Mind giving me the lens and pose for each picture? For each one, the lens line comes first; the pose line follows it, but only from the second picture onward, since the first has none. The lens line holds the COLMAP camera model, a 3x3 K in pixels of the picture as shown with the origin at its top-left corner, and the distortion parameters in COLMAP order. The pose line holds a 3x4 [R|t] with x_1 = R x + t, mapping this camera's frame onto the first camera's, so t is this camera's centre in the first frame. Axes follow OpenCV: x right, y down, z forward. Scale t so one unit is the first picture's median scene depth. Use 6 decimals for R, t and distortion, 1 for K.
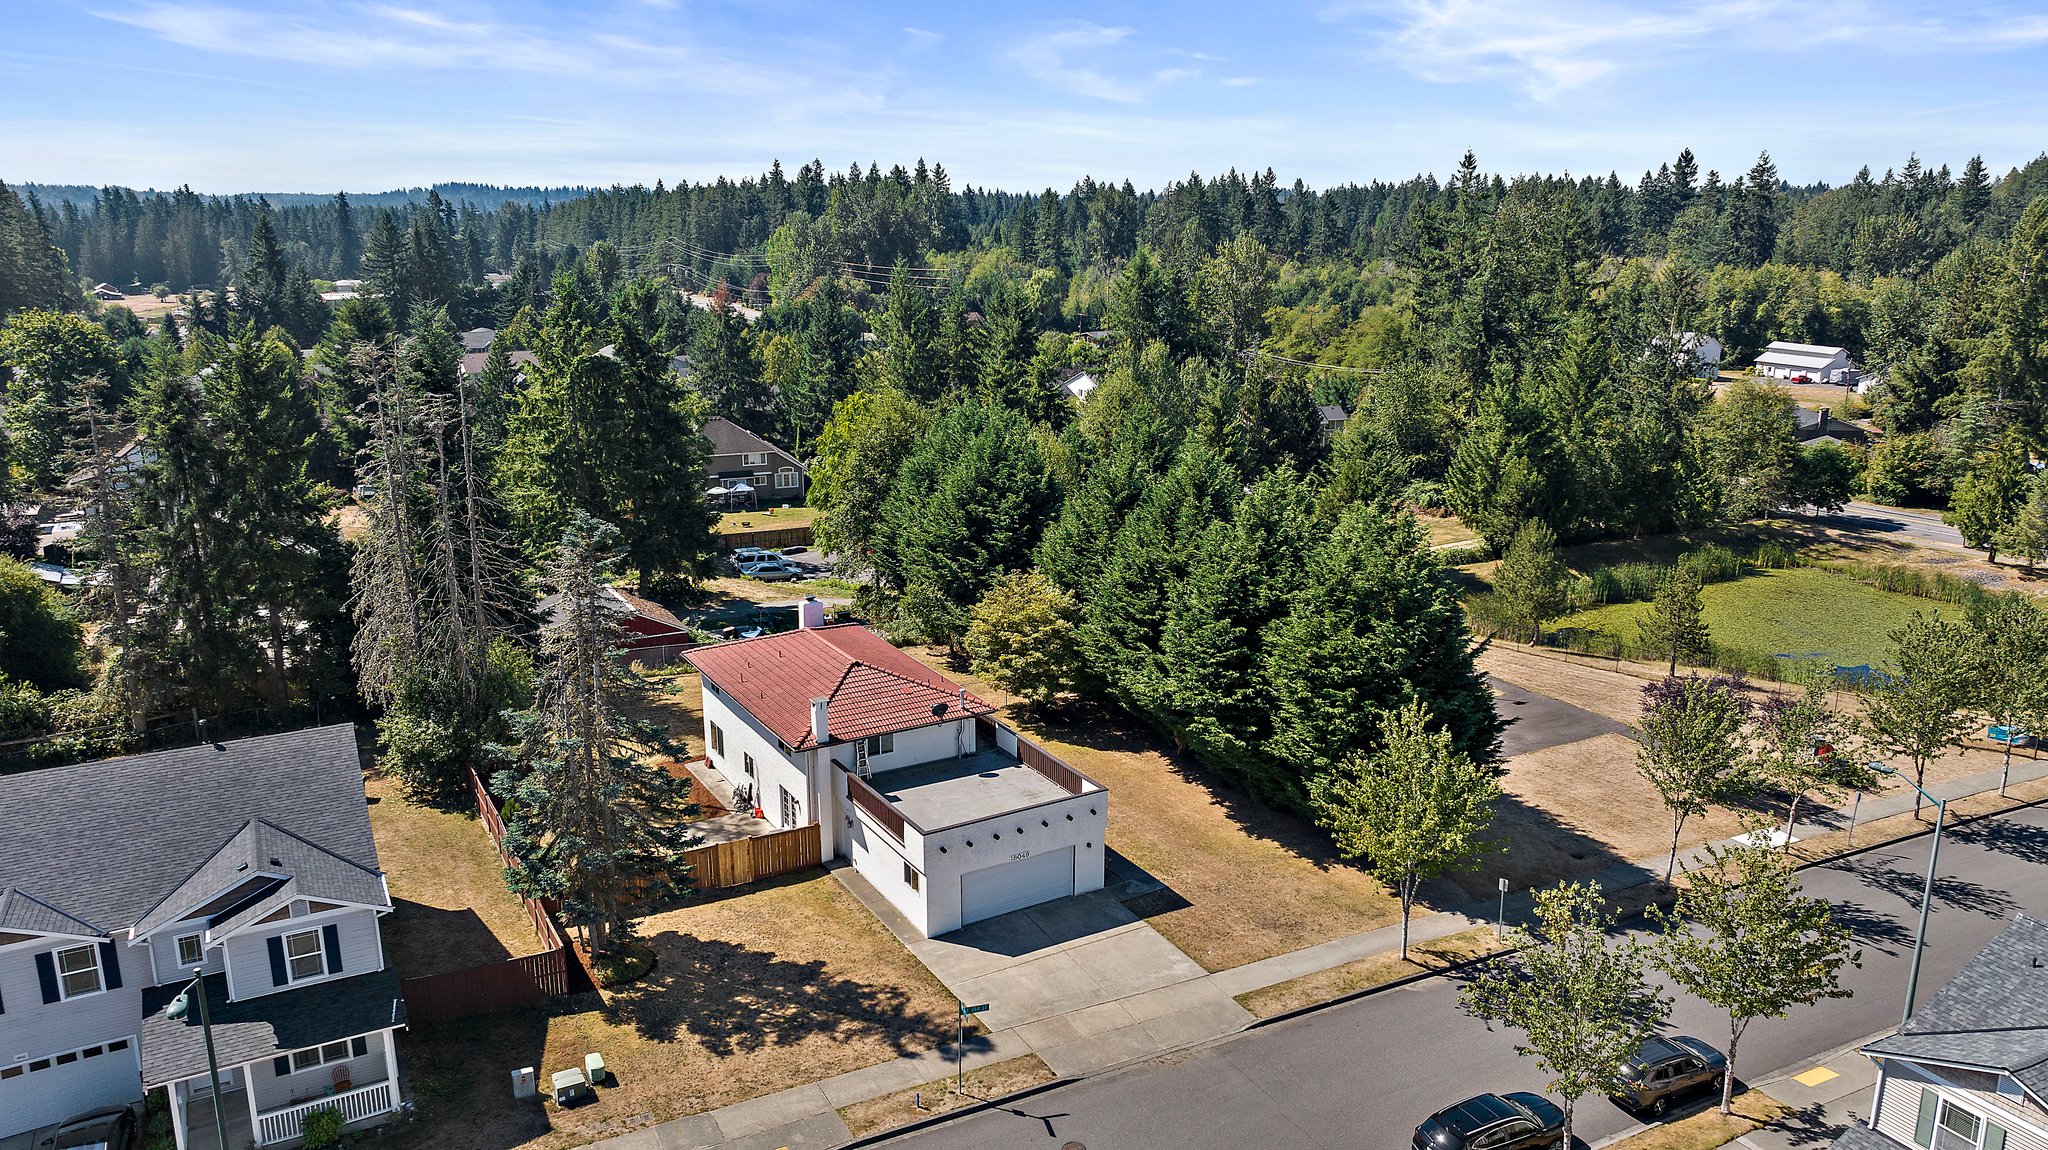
lens RADIAL K [[1454.7, 0, 1028.9], [0, 1454.7, 568.7], [0, 0, 1]] dist [-0.044503, 0.042053]
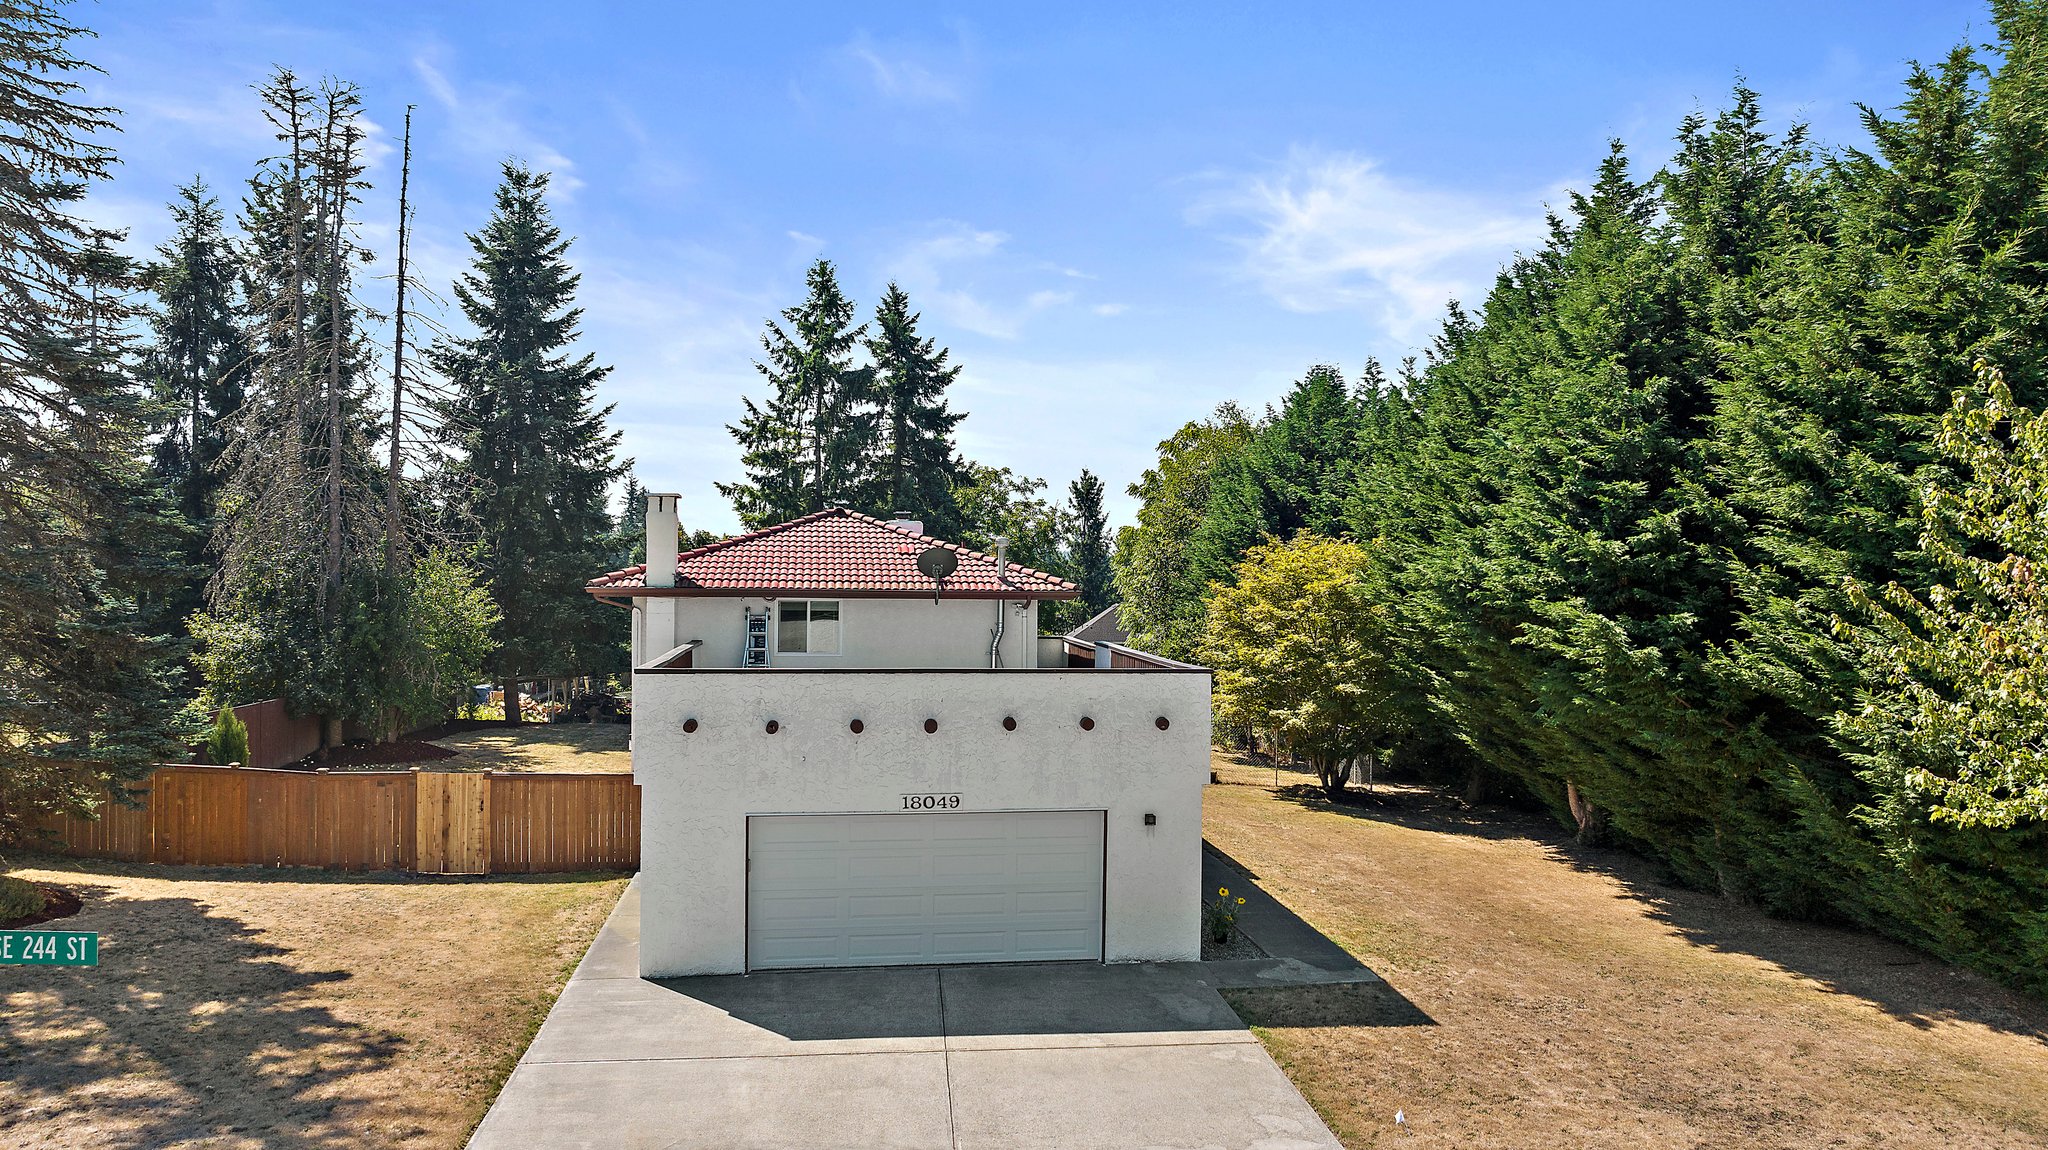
lens RADIAL K [[1454.7, 0, 1014.7], [0, 1454.7, 569.5], [0, 0, 1]] dist [-0.044503, 0.042053]
pose [[0.916608, 0.004441, -0.399762, 0.144282], [-0.105490, 0.967186, -0.231133, 0.201186], [0.385618, 0.254029, 0.887000, 0.599453]]
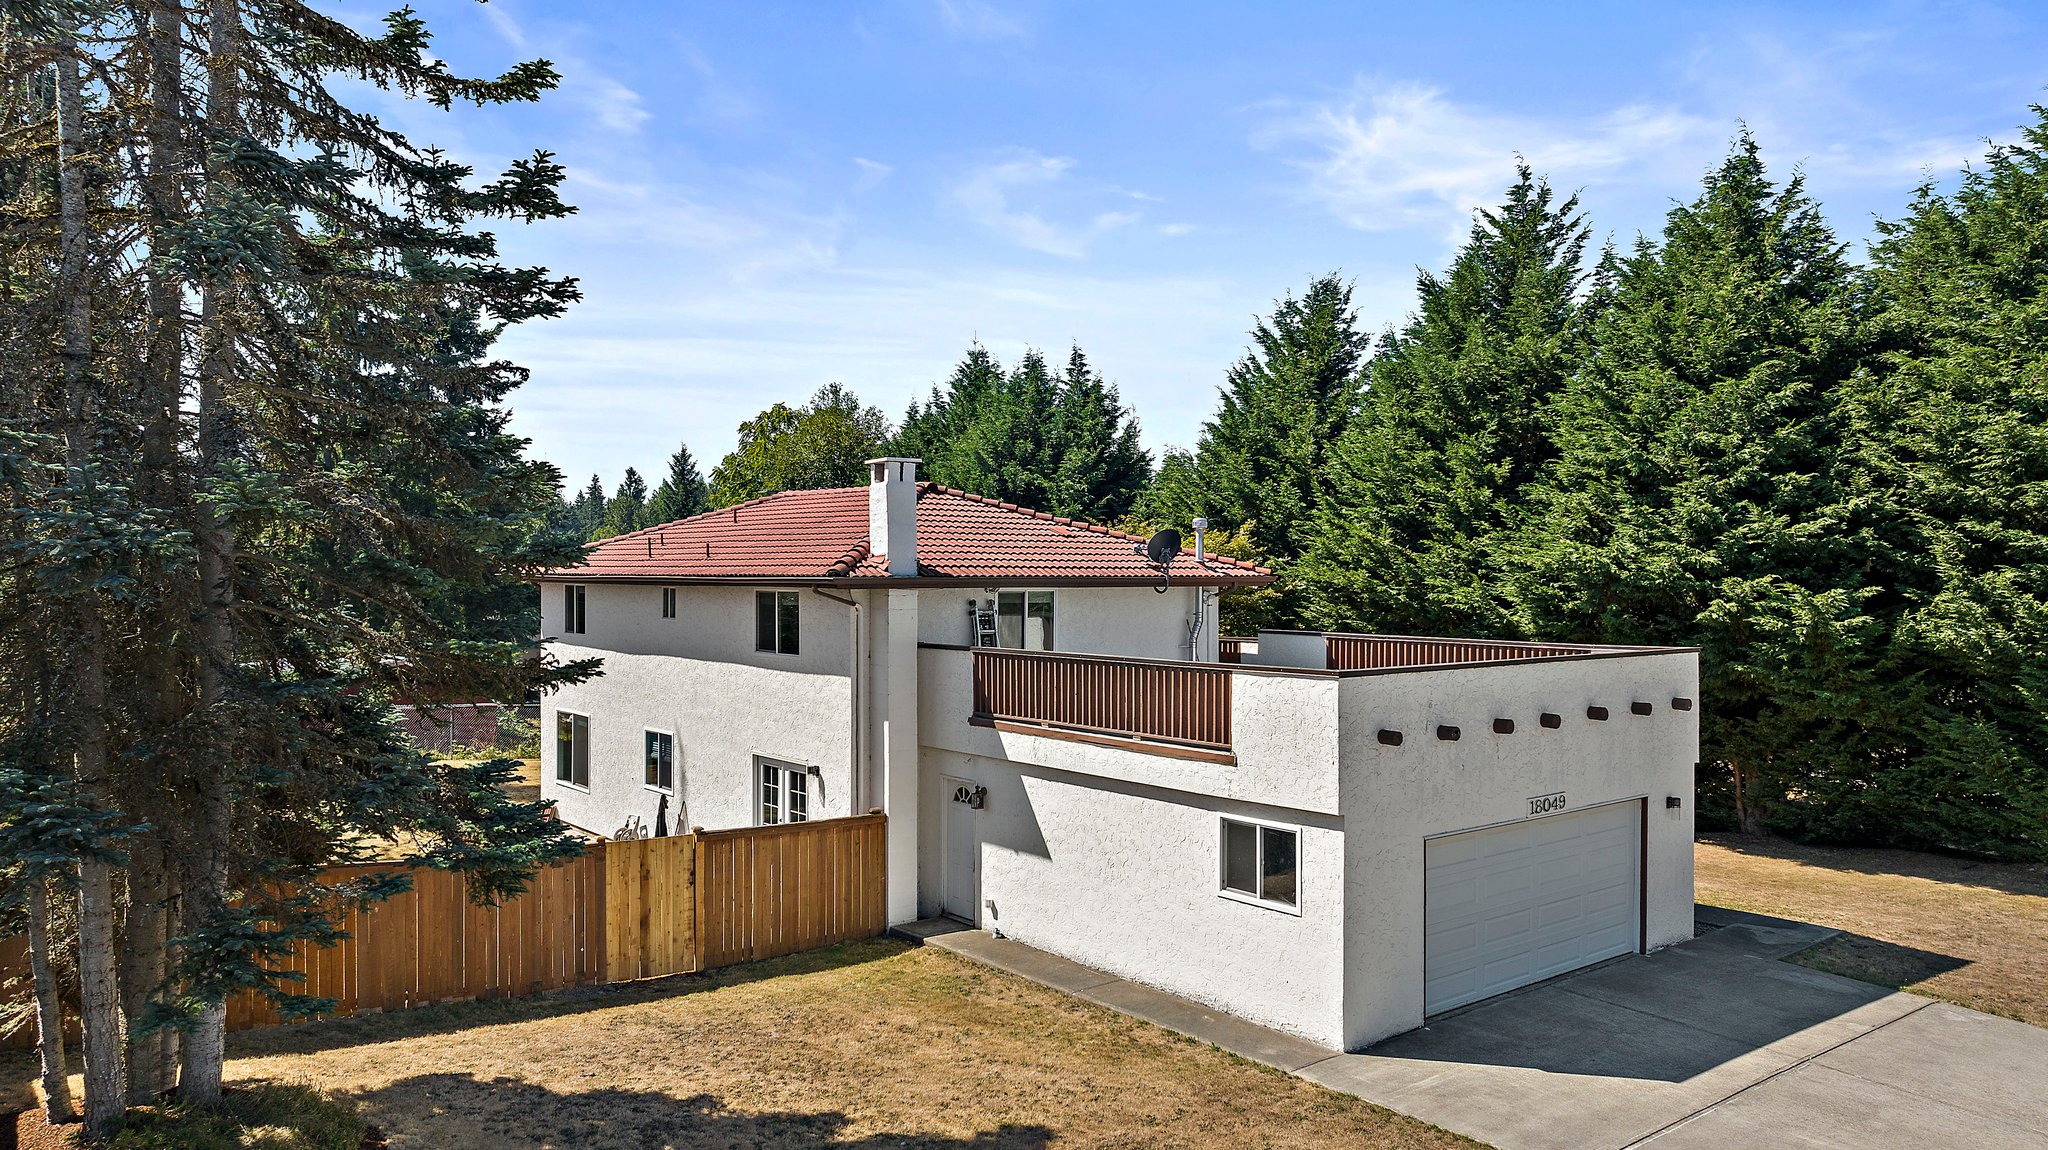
lens RADIAL K [[1454.7, 0, 1023.2], [0, 1454.7, 586.2], [0, 0, 1]] dist [-0.044503, 0.042053]
pose [[0.991912, -0.002533, 0.126900, -0.151123], [0.032710, 0.971130, -0.236297, 0.201410], [-0.122638, 0.238537, 0.963359, 0.612247]]
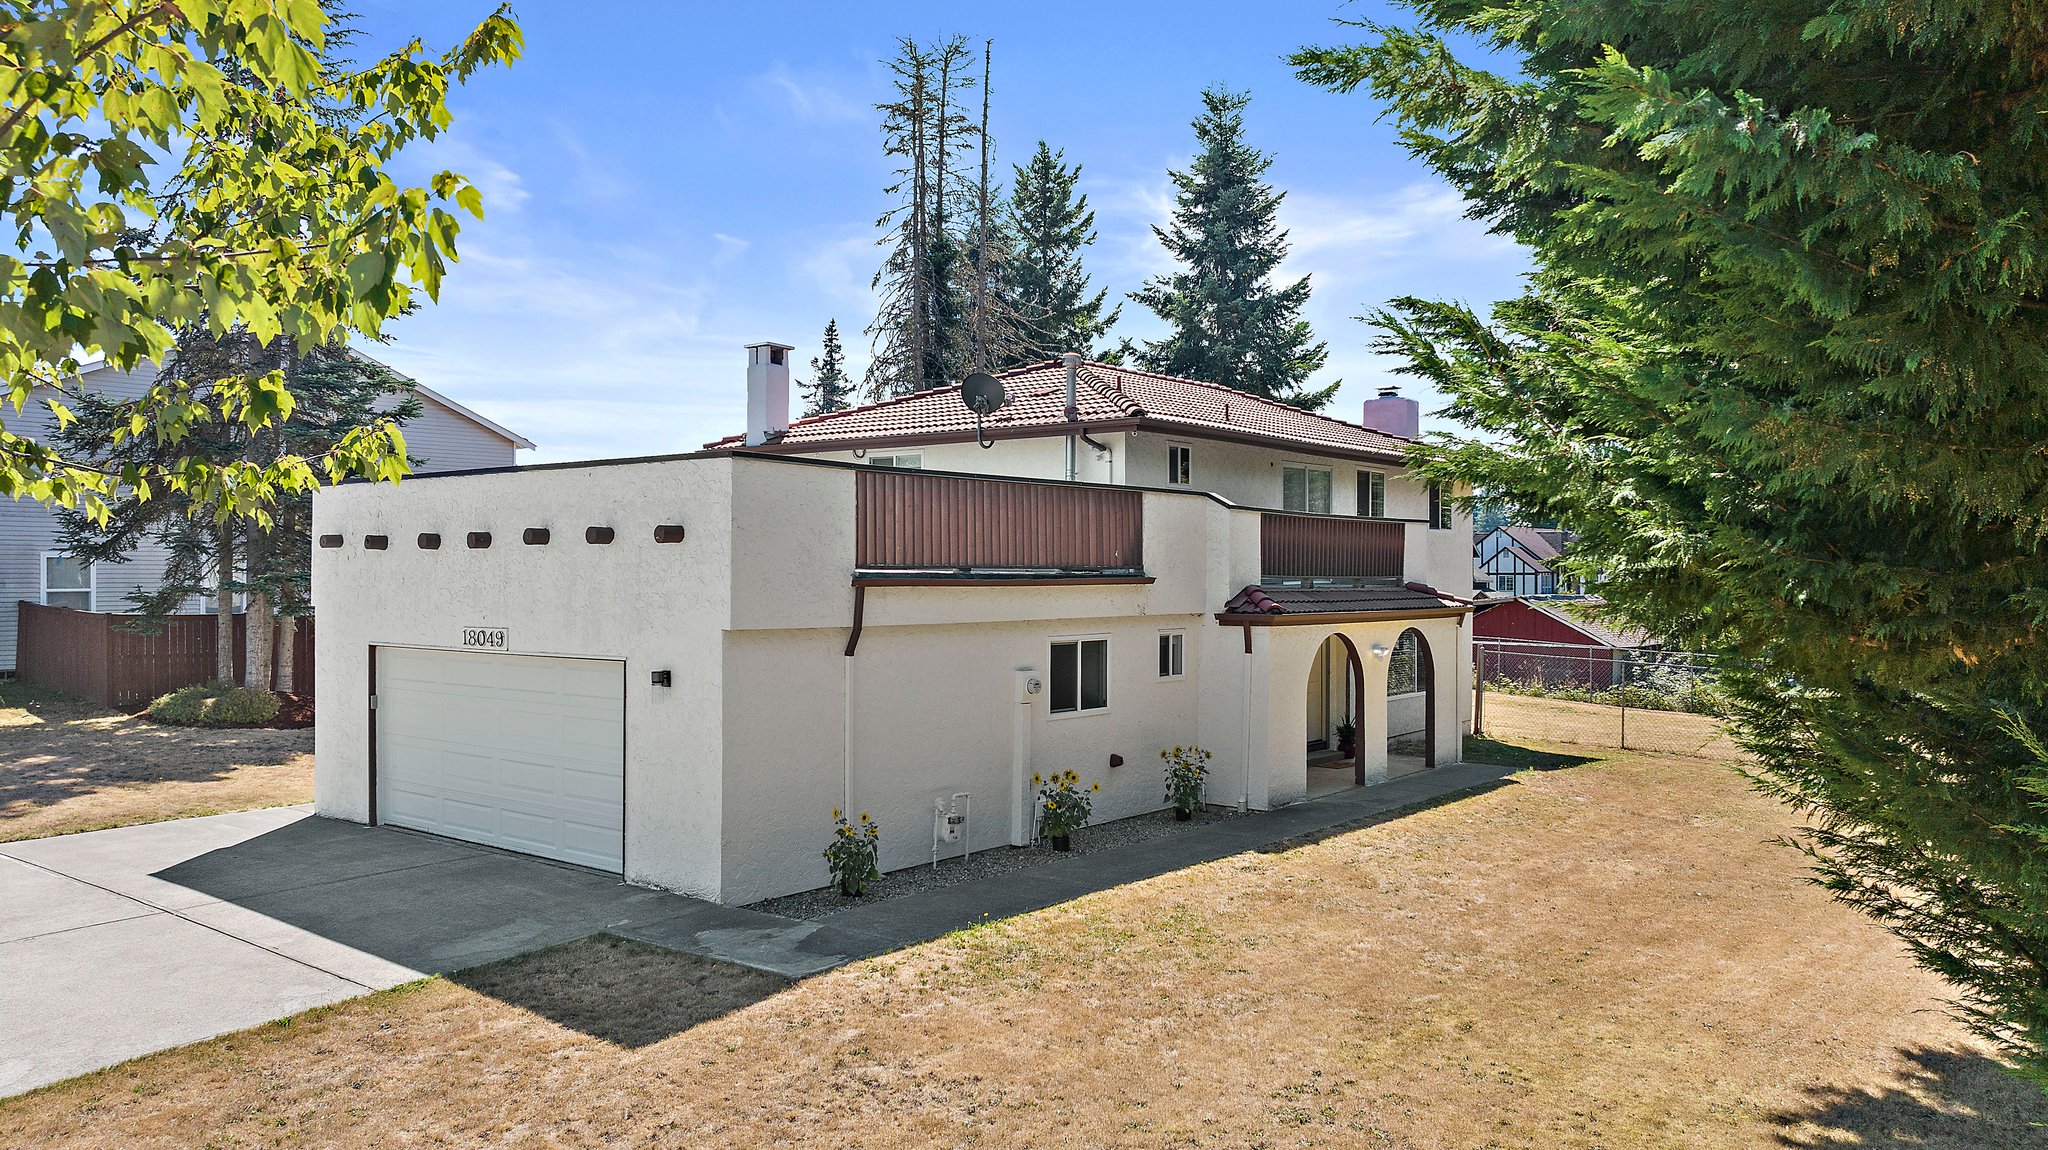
lens RADIAL K [[1454.7, 0, 1030.4], [0, 1454.7, 570.4], [0, 0, 1]] dist [-0.044503, 0.042053]
pose [[0.362763, -0.003418, -0.931875, 0.269833], [-0.235905, 0.967084, -0.095381, 0.167867], [0.901527, 0.254434, 0.350016, 0.893775]]
